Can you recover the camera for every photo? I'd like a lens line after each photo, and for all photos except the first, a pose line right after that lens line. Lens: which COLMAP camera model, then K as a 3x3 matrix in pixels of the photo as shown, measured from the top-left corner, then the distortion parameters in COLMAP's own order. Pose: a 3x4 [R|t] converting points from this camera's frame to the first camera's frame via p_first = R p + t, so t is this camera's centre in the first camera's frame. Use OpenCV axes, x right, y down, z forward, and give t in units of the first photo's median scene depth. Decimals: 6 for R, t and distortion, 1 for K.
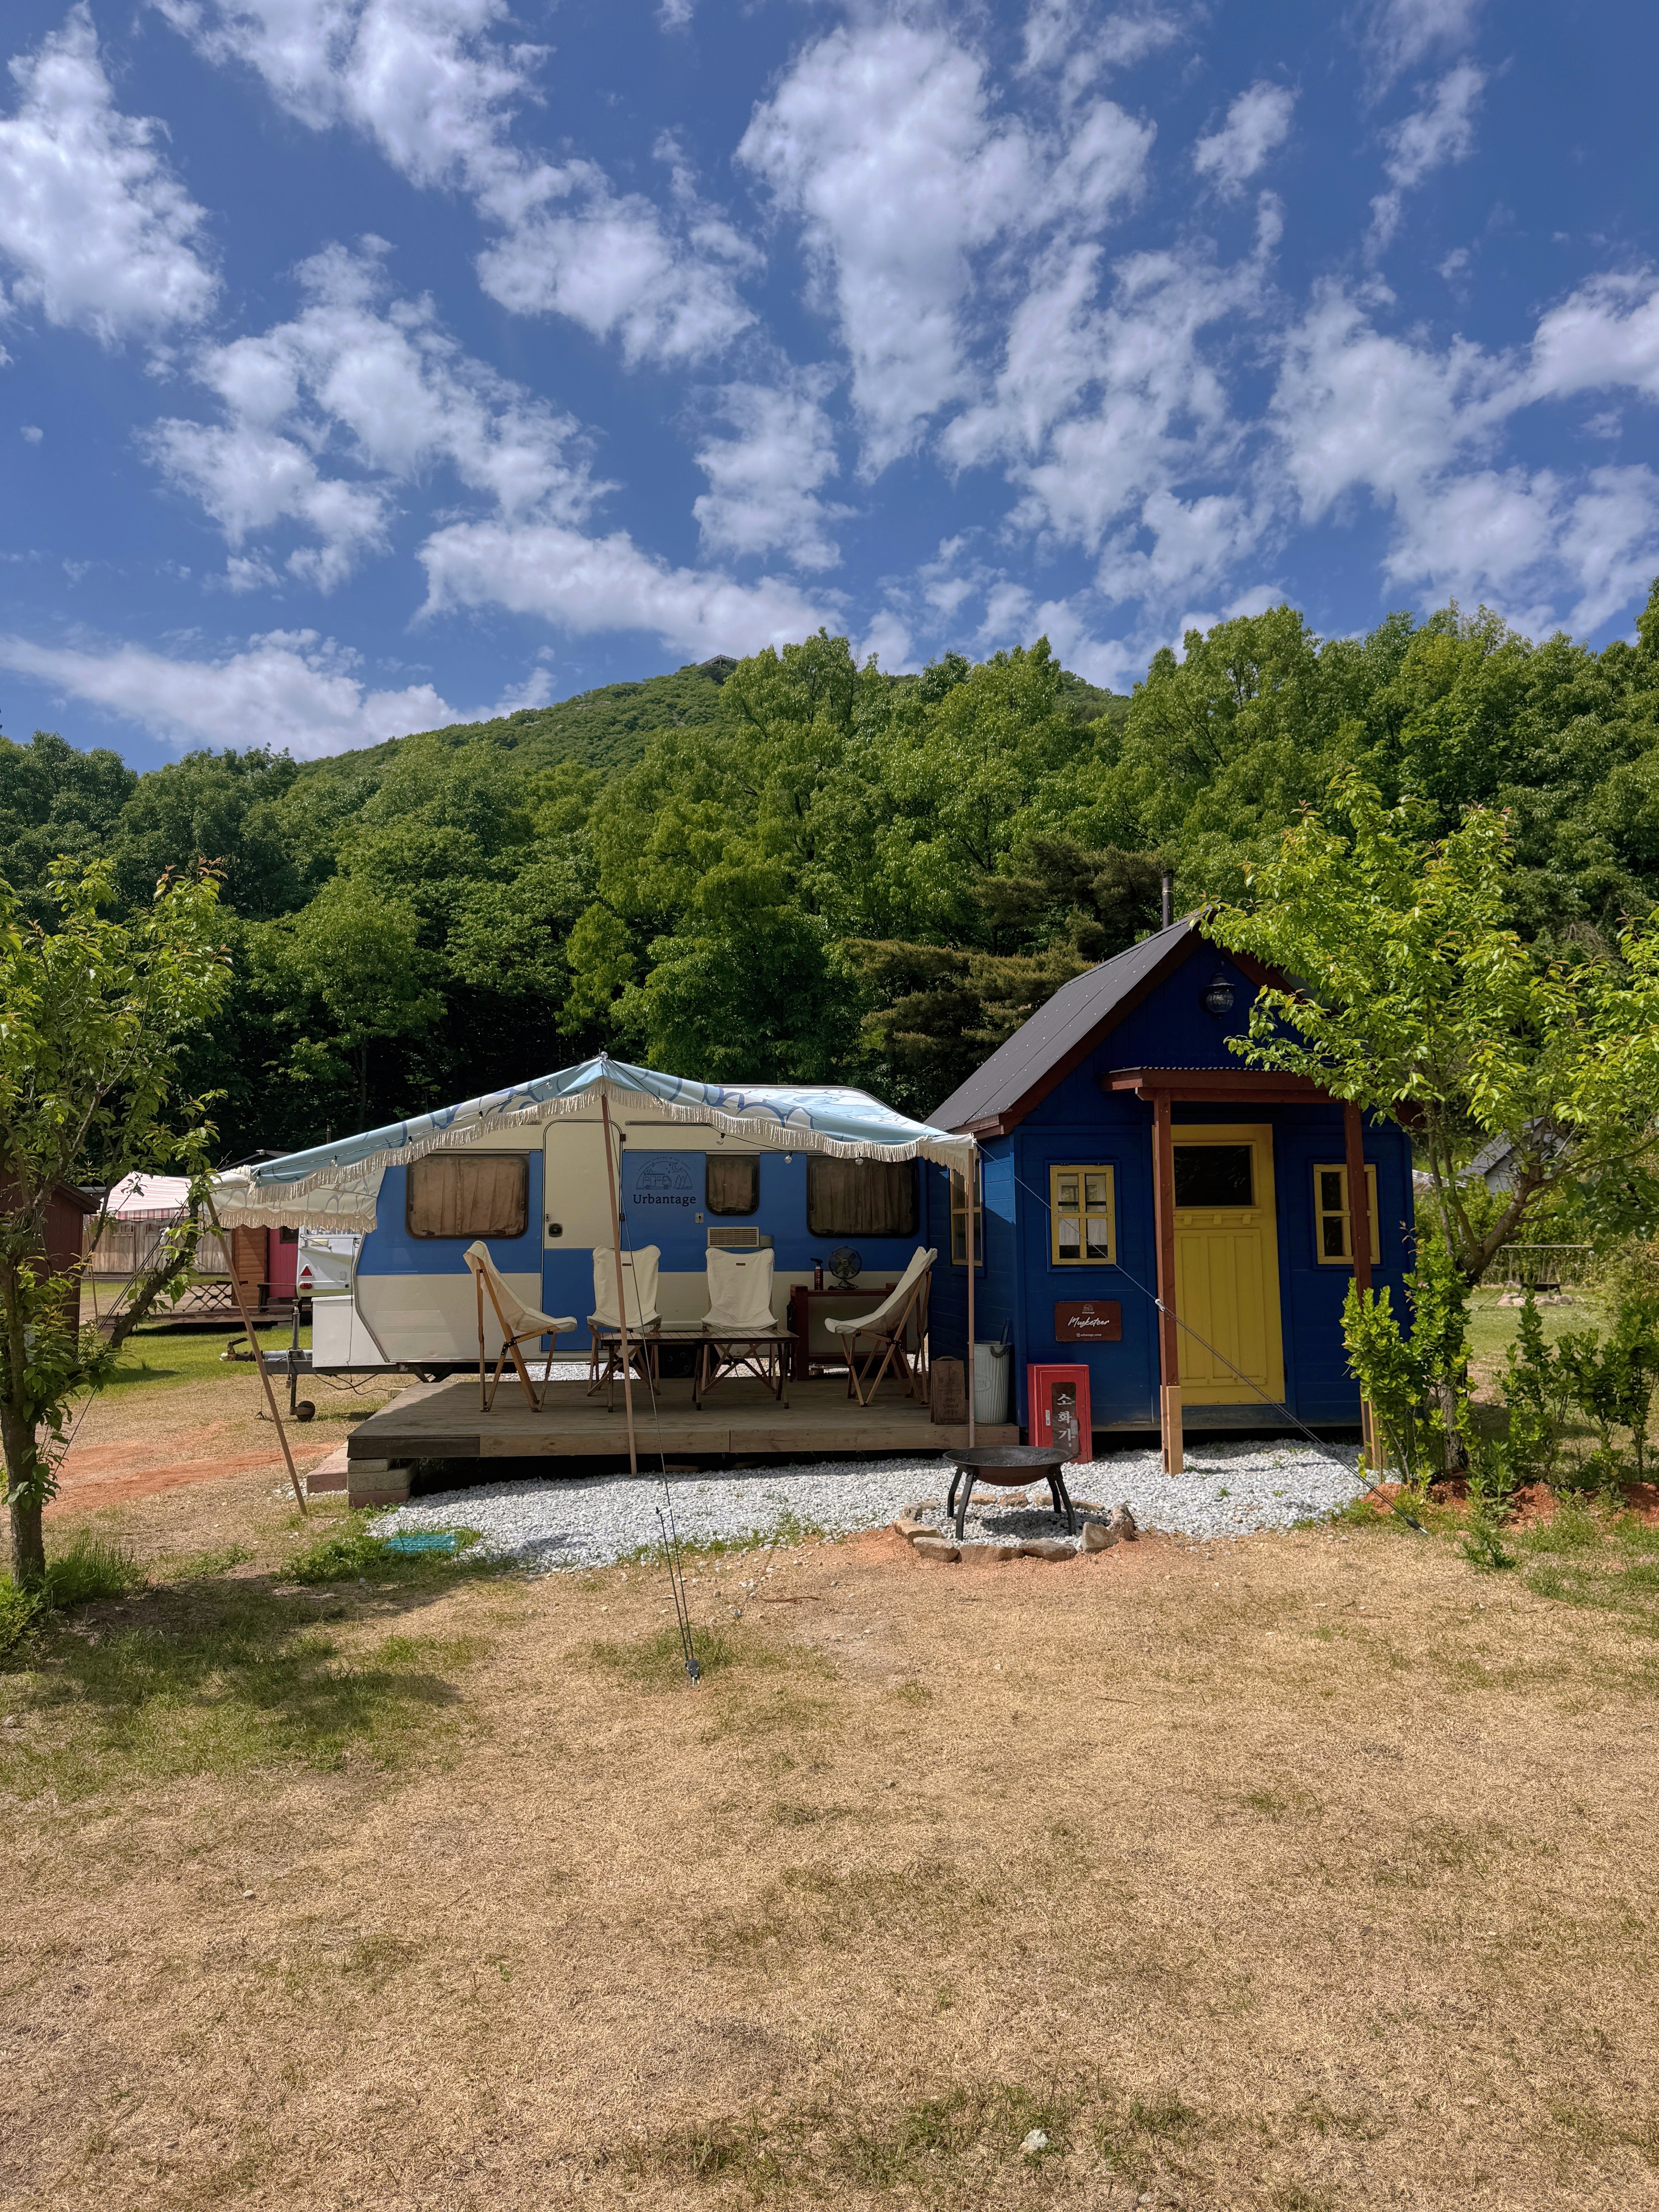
lens RADIAL K [[1554.1, 0, 833.5], [0, 1554.1, 1121.4], [0, 0, 1]] dist [0.151766, -0.213317]
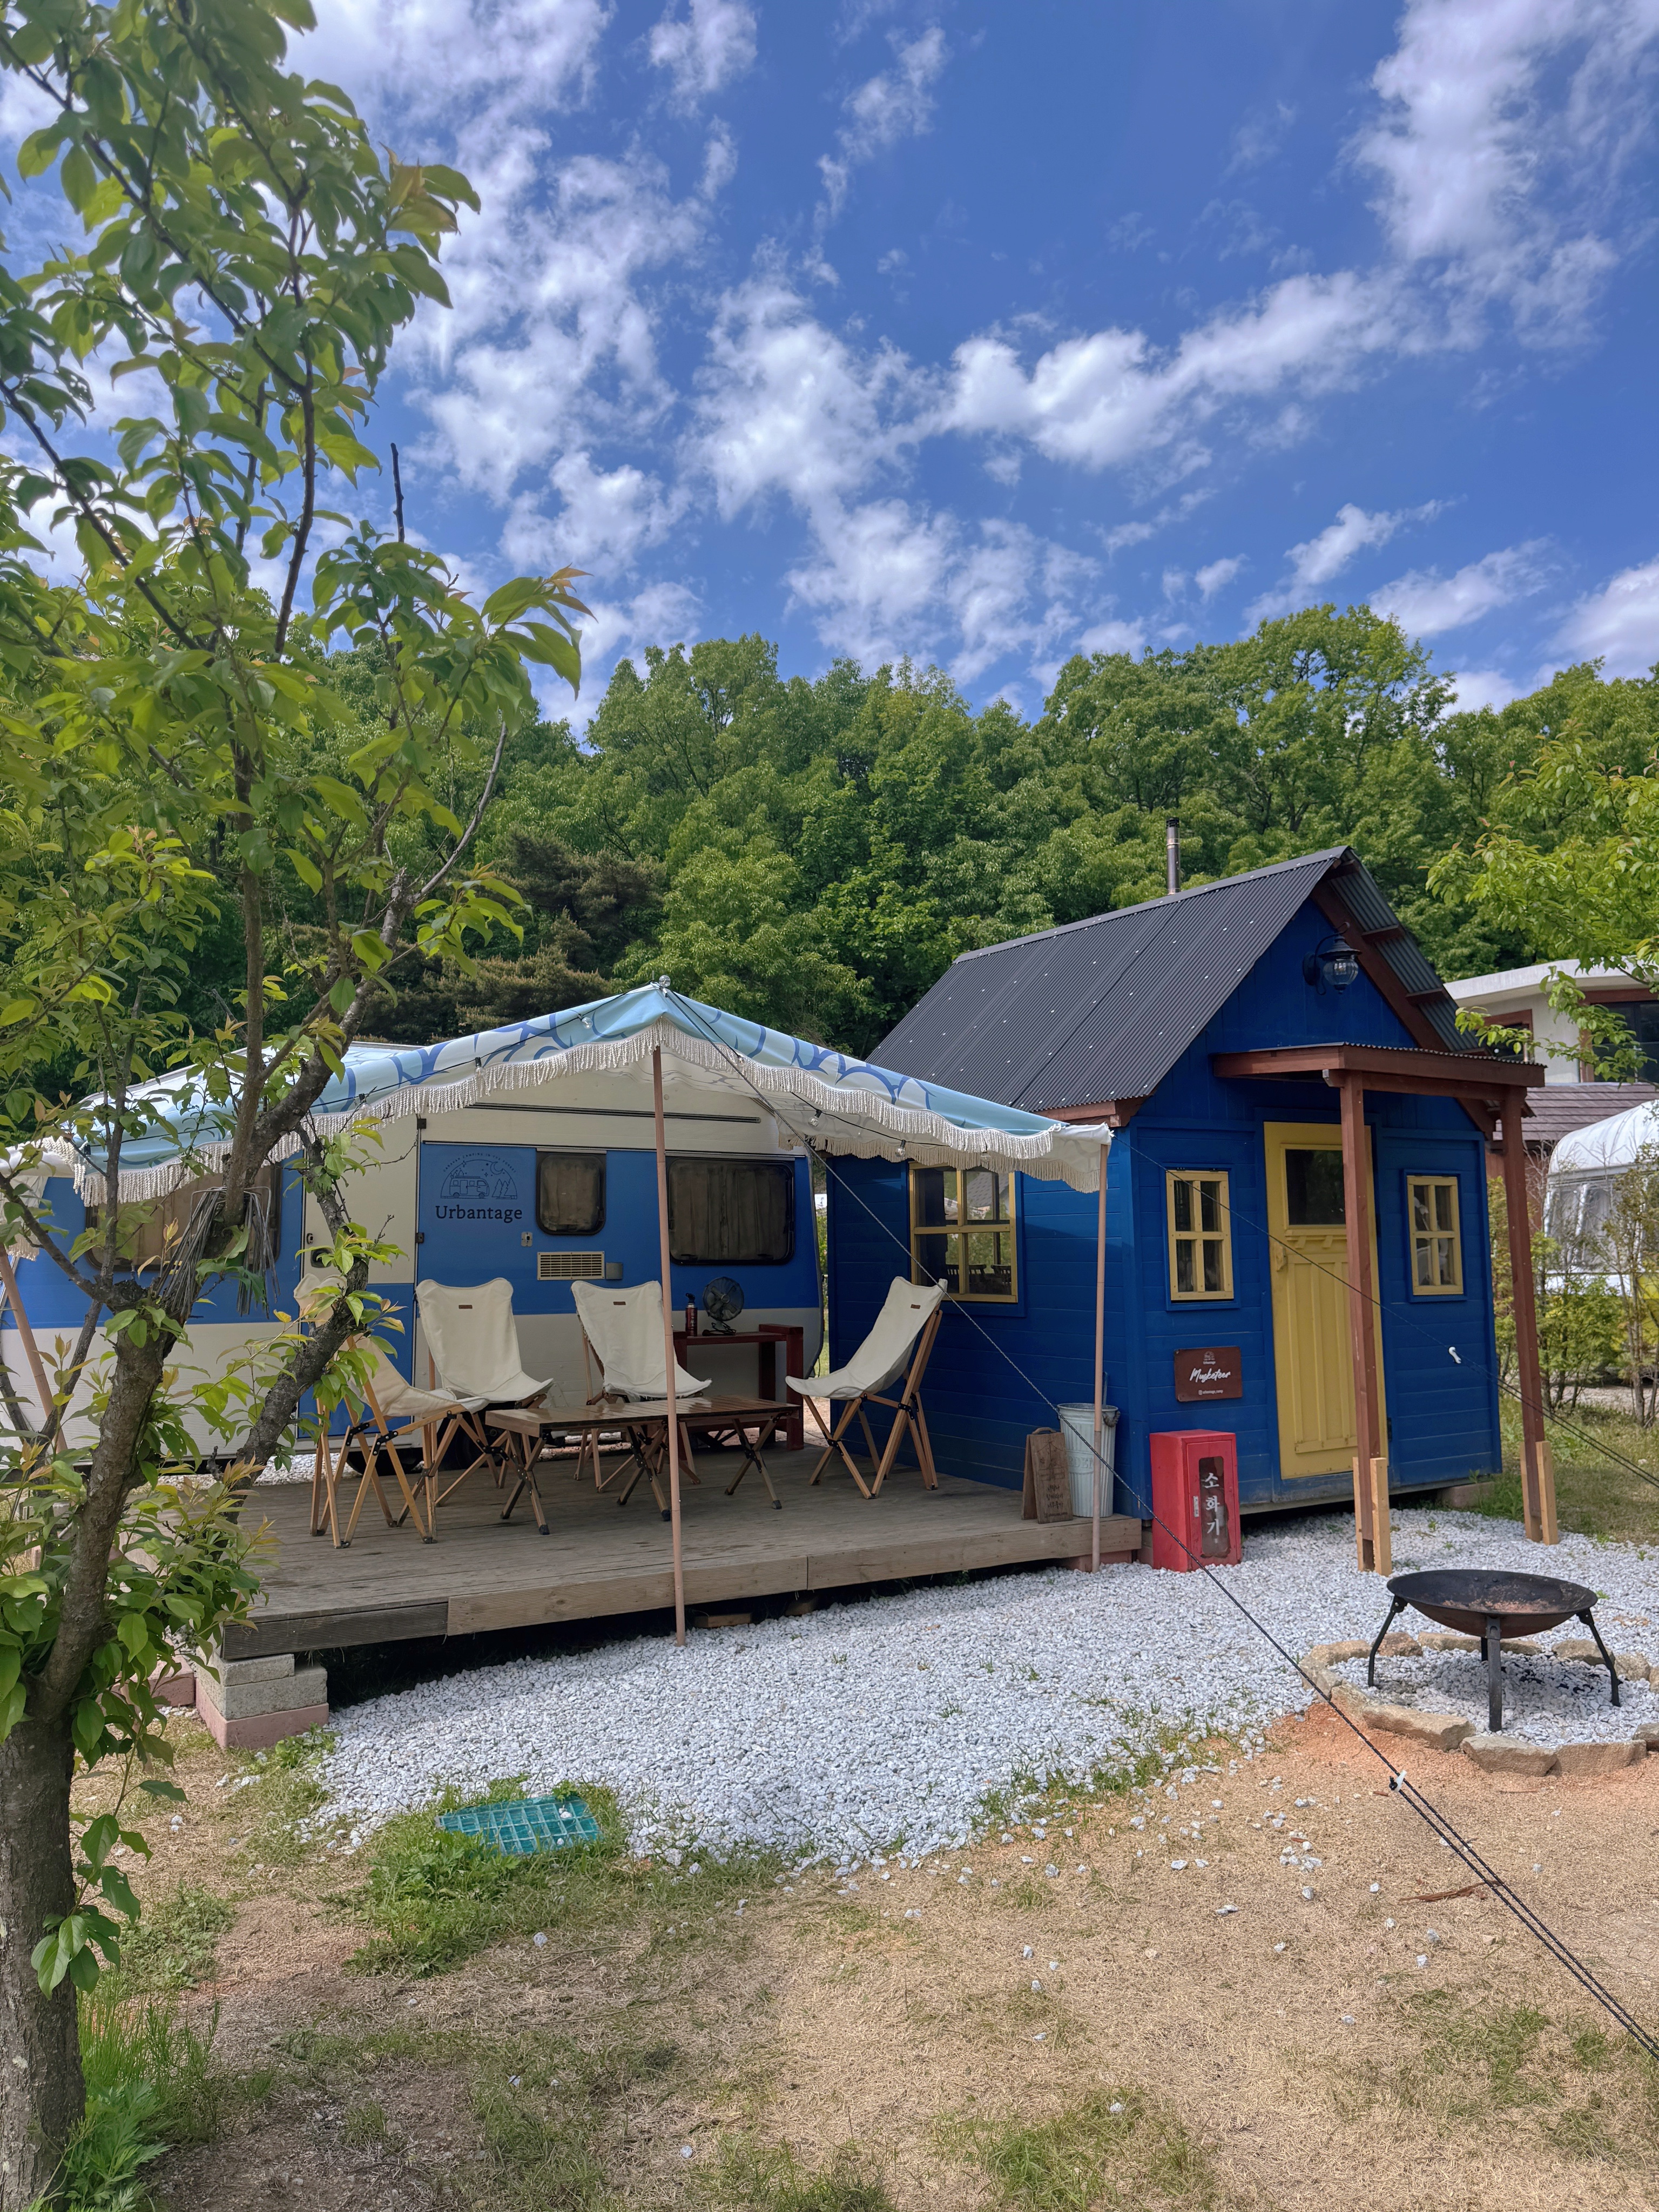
lens RADIAL K [[1554.1, 0, 833.5], [0, 1554.1, 1121.4], [0, 0, 1]] dist [0.151766, -0.213317]
pose [[0.916149, 0.033825, 0.399408, -0.066120], [-0.026835, 0.999373, -0.023081, 0.005557], [-0.399939, 0.010428, 0.916483, 0.075921]]
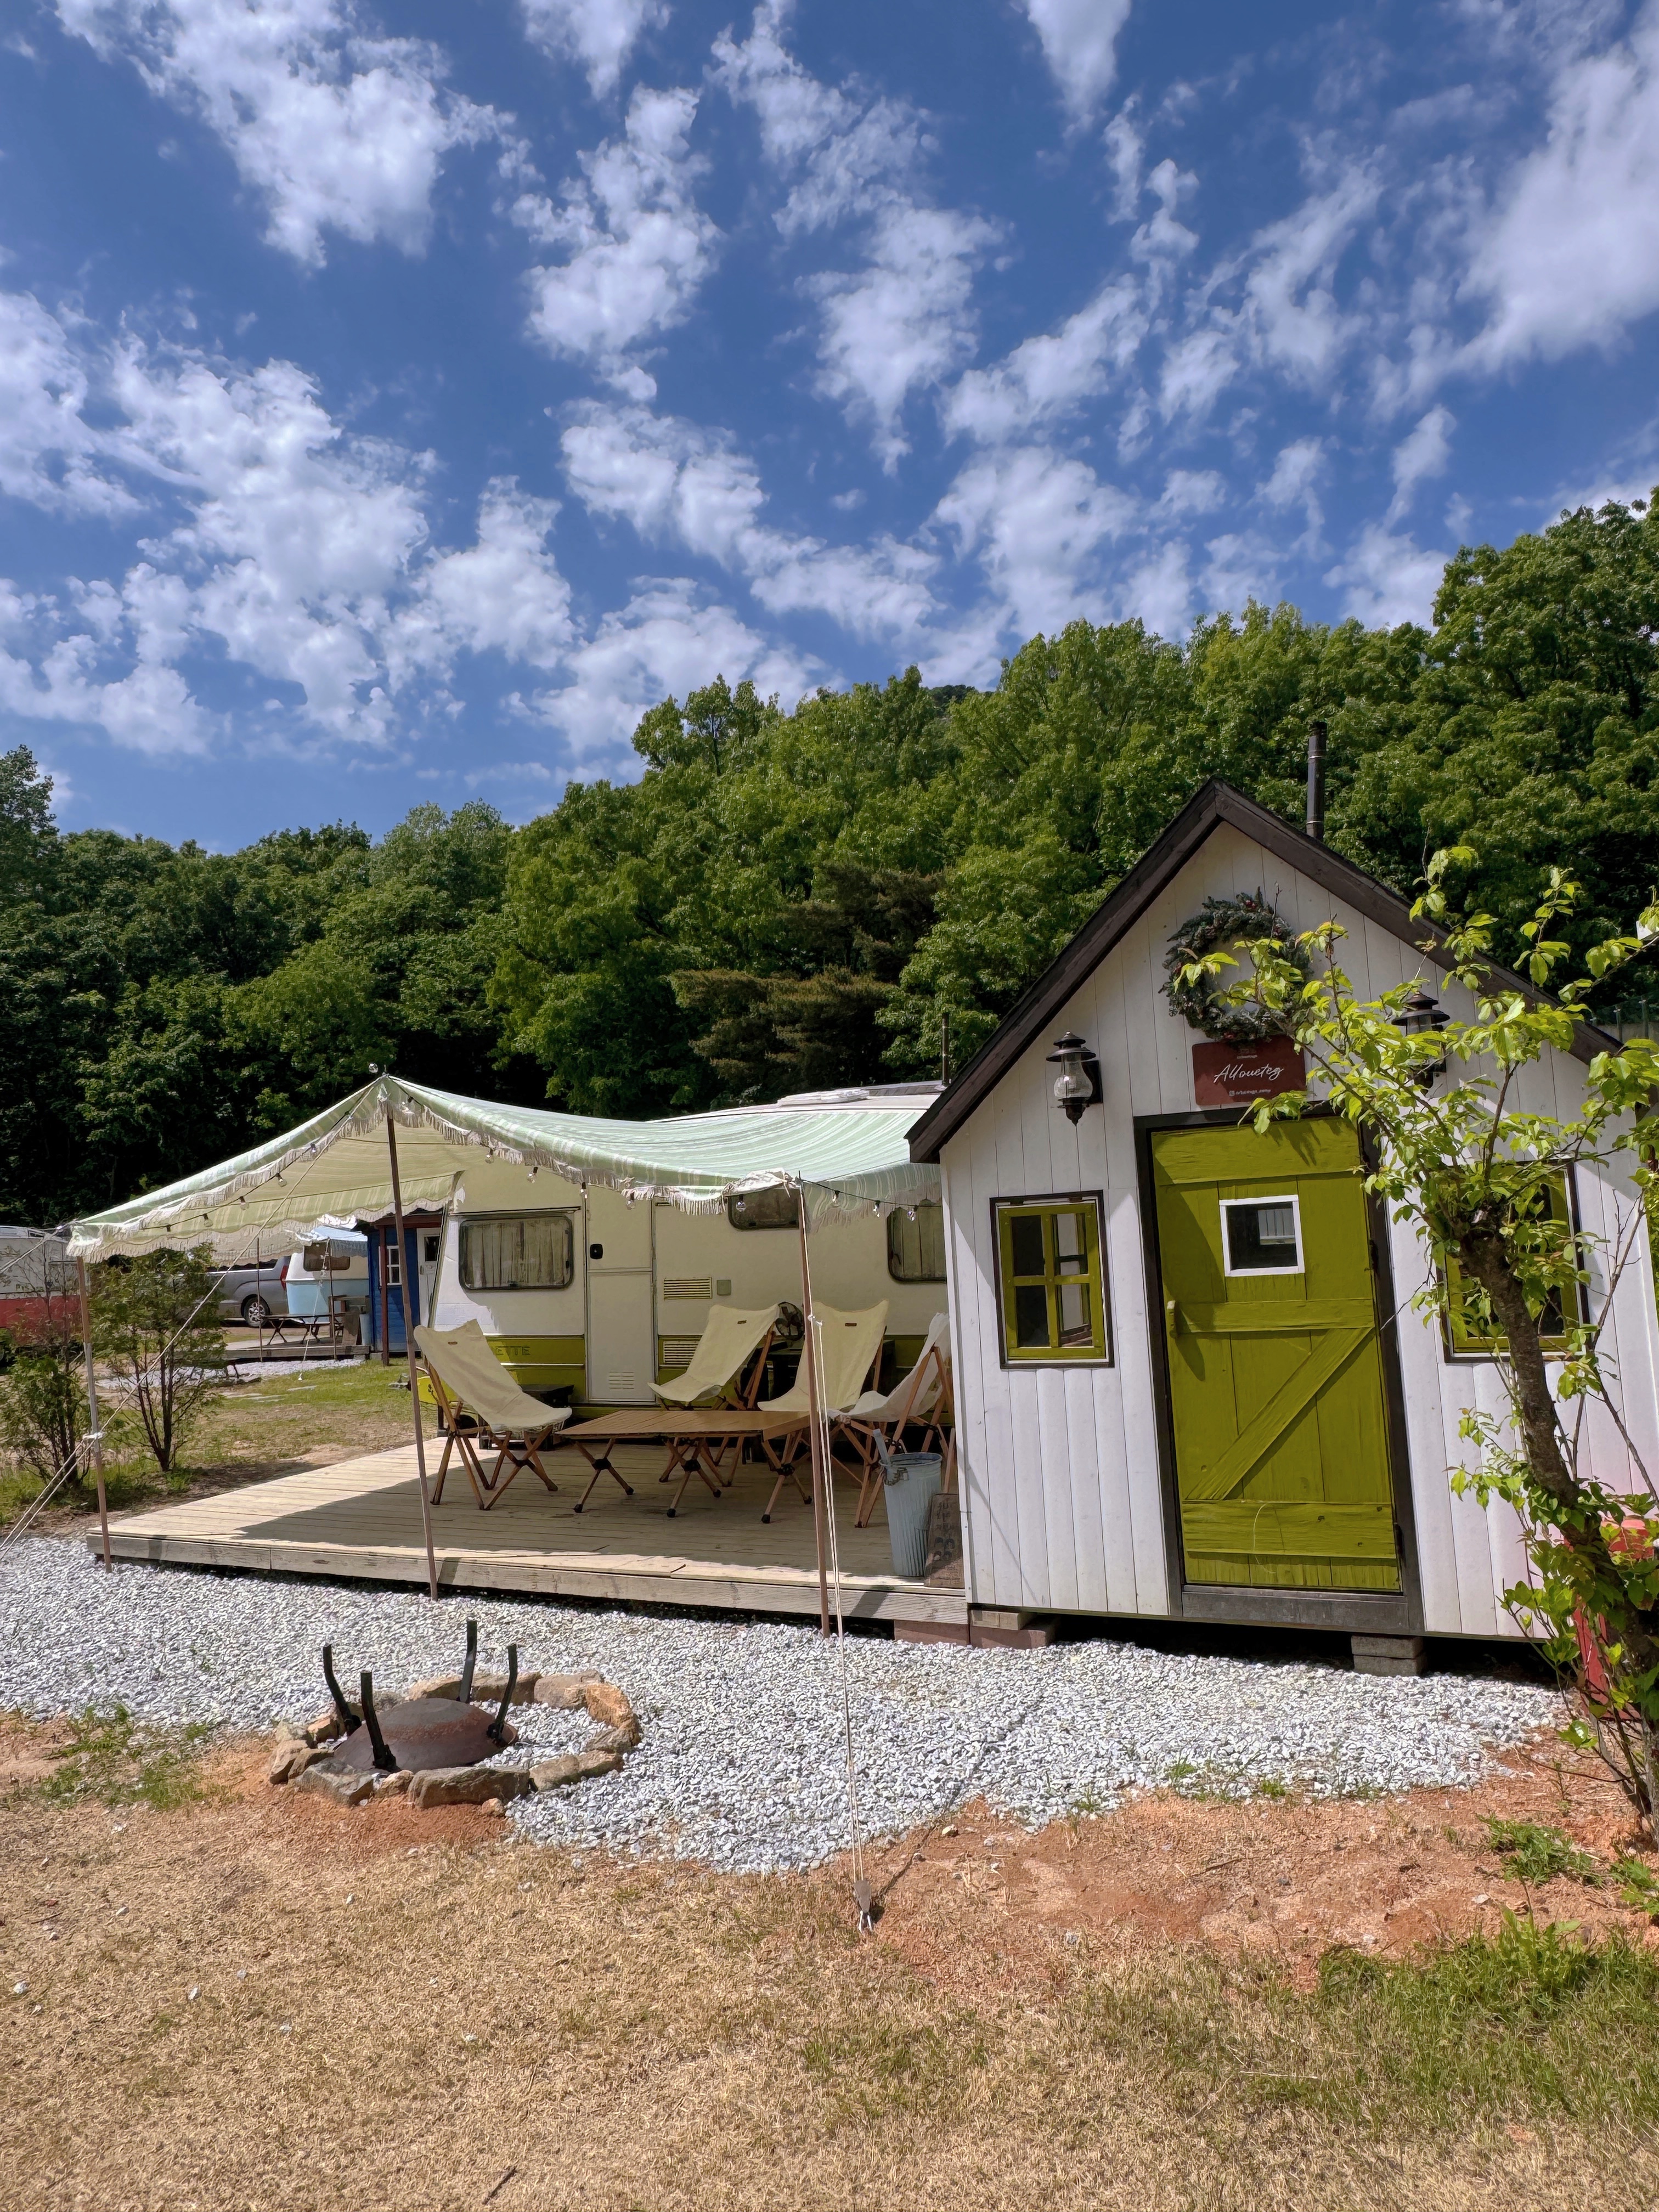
lens RADIAL K [[1479.9, 0, 829.5], [0, 1479.9, 1106.0], [0, 0, 1]] dist [-0.000714, -0.001593]
pose [[0.984956, -0.049177, -0.165658, 0.284139], [0.047341, 0.998766, -0.015015, -0.008107], [0.166192, 0.006947, 0.986069, 0.049369]]
